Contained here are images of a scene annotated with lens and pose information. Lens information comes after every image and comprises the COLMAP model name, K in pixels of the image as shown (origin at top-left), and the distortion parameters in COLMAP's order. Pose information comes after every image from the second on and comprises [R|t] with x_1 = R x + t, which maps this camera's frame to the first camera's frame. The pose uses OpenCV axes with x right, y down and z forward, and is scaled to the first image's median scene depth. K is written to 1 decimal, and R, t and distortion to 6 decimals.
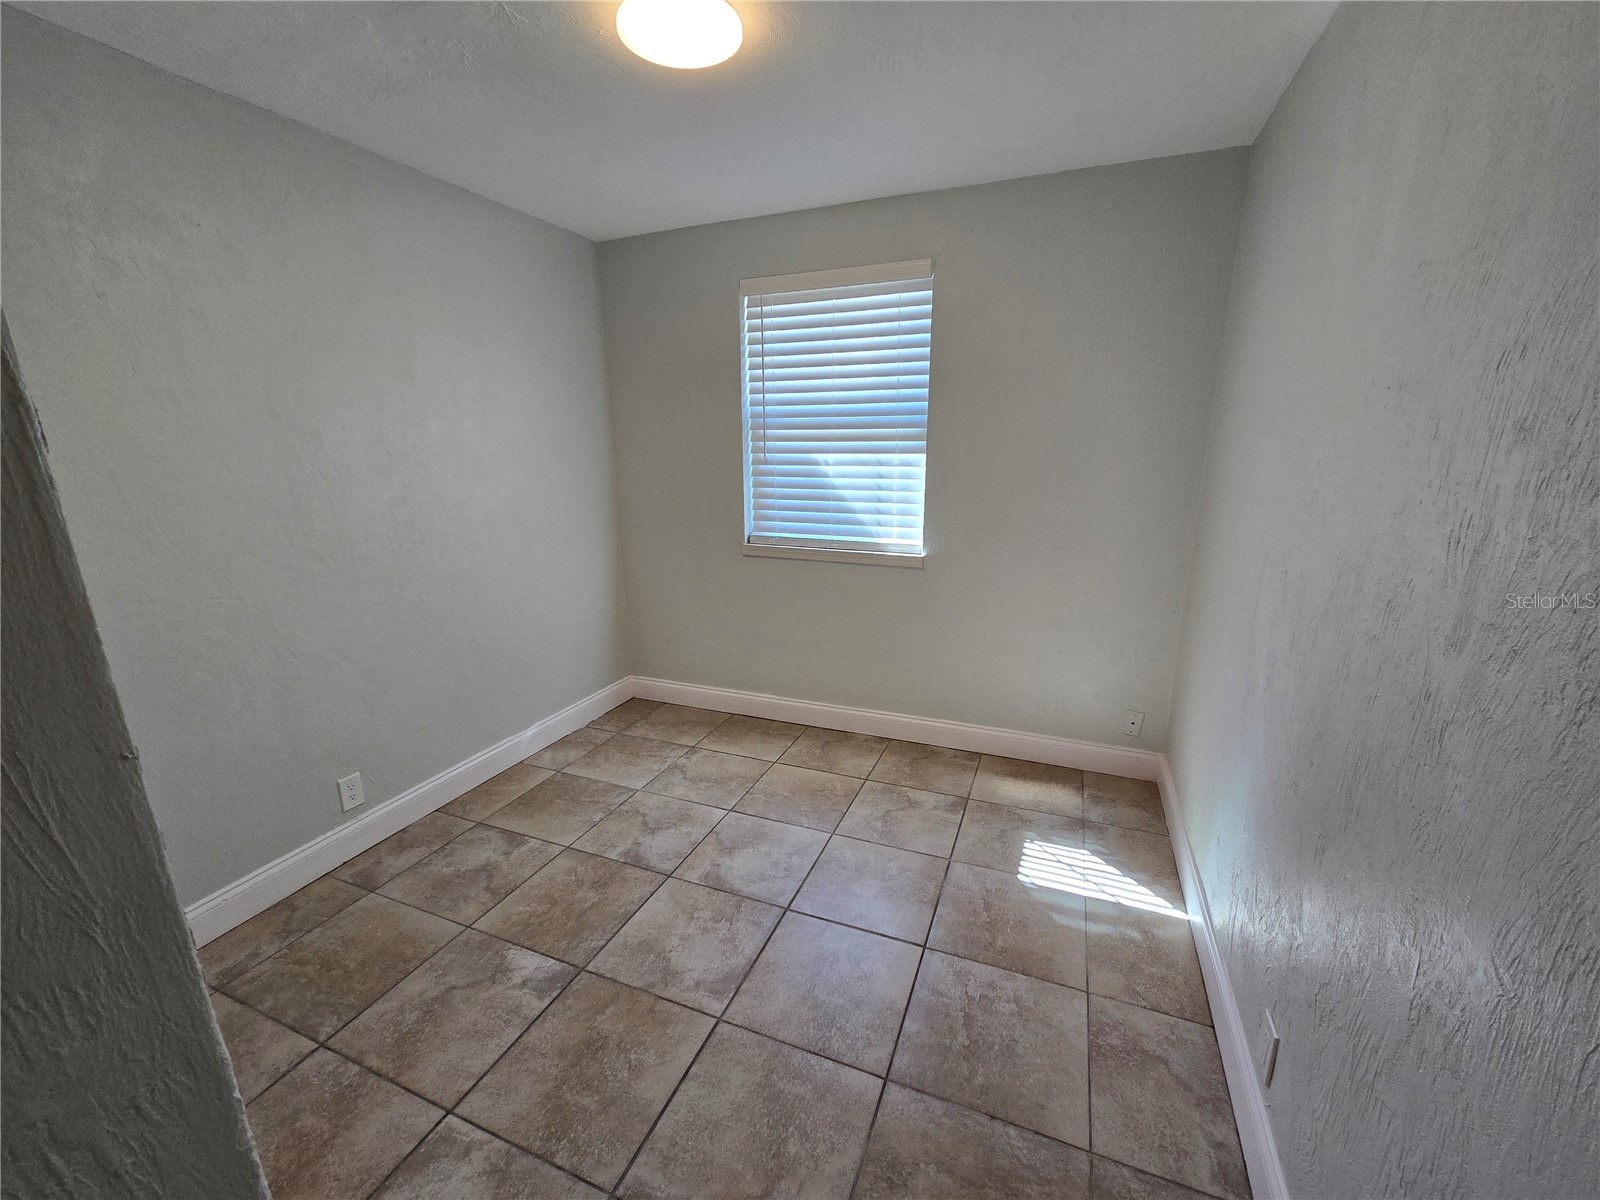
lens RADIAL K [[661.0, 0, 806.3], [0, 661.0, 589.2], [0, 0, 1]] dist [-0.001787, -0.000533]
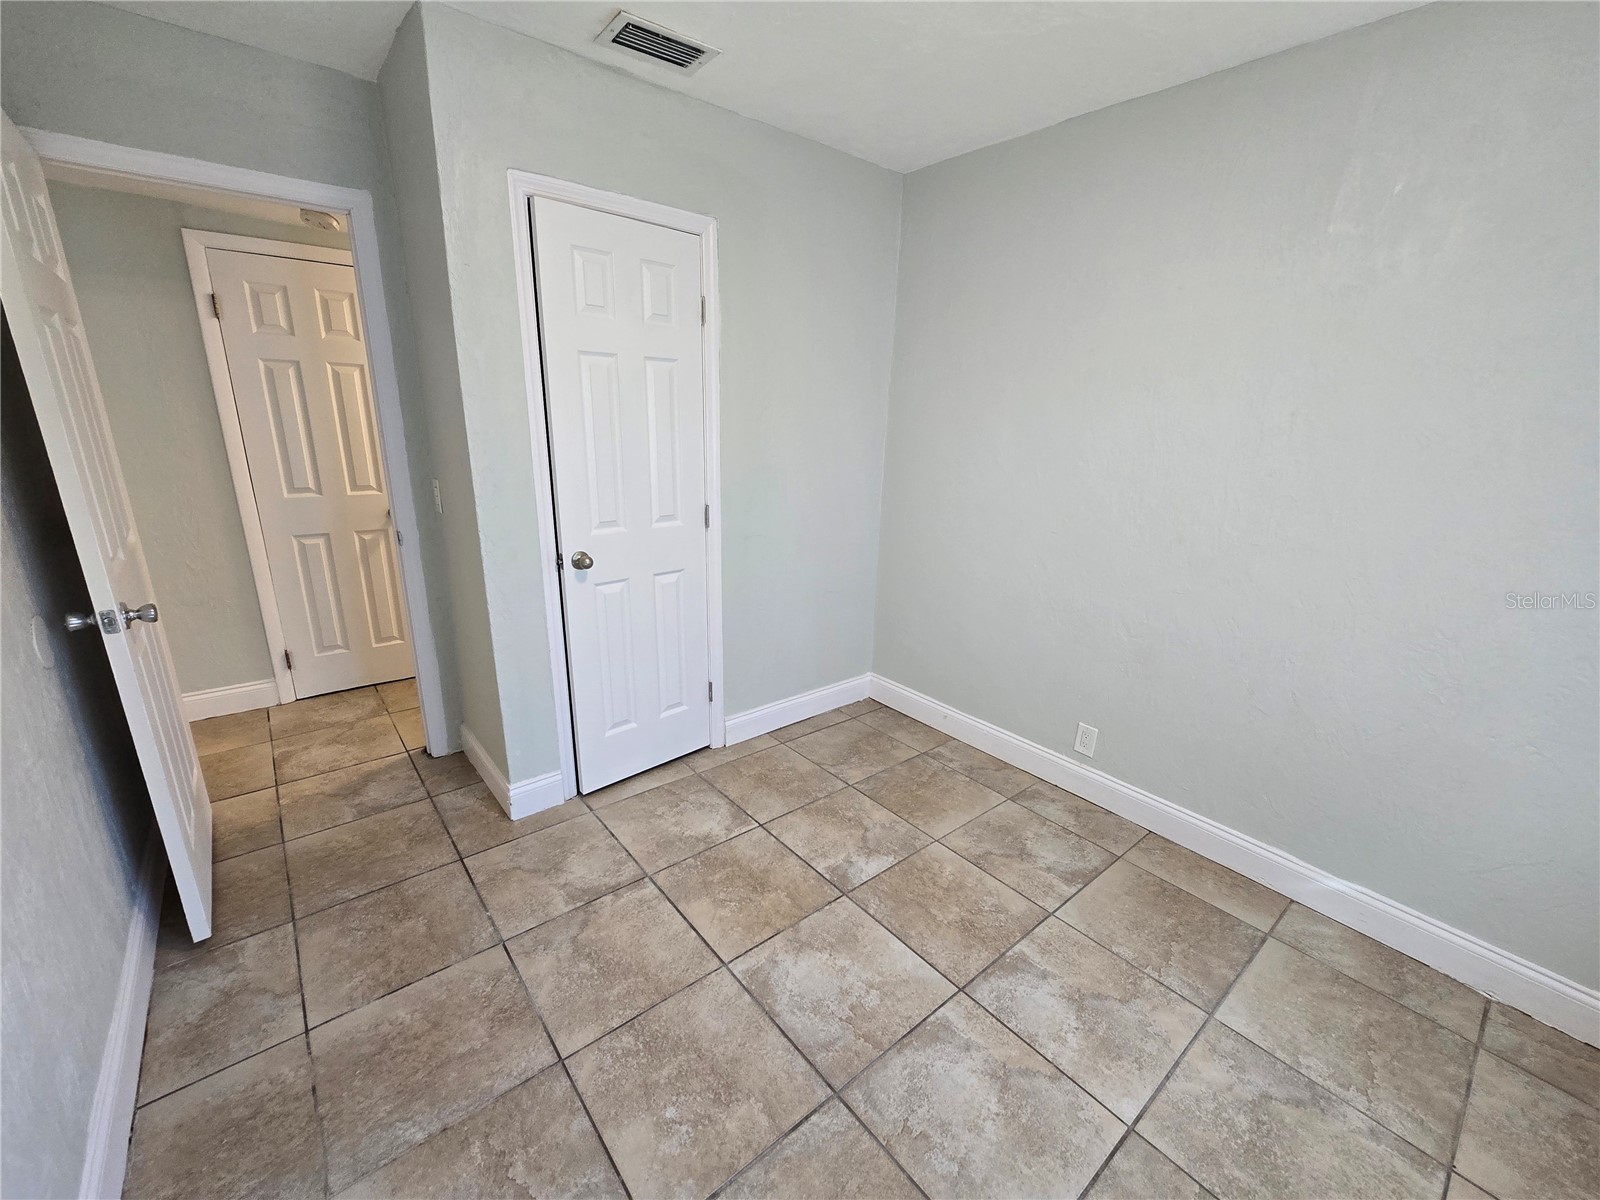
lens RADIAL K [[661.0, 0, 805.4], [0, 661.0, 613.2], [0, 0, 1]] dist [-0.001787, -0.000533]
pose [[-0.480835, 0.250487, -0.840270, 0.444965], [-0.220179, 0.893124, 0.392238, -0.230706], [0.848716, 0.373612, -0.374293, 1.052170]]
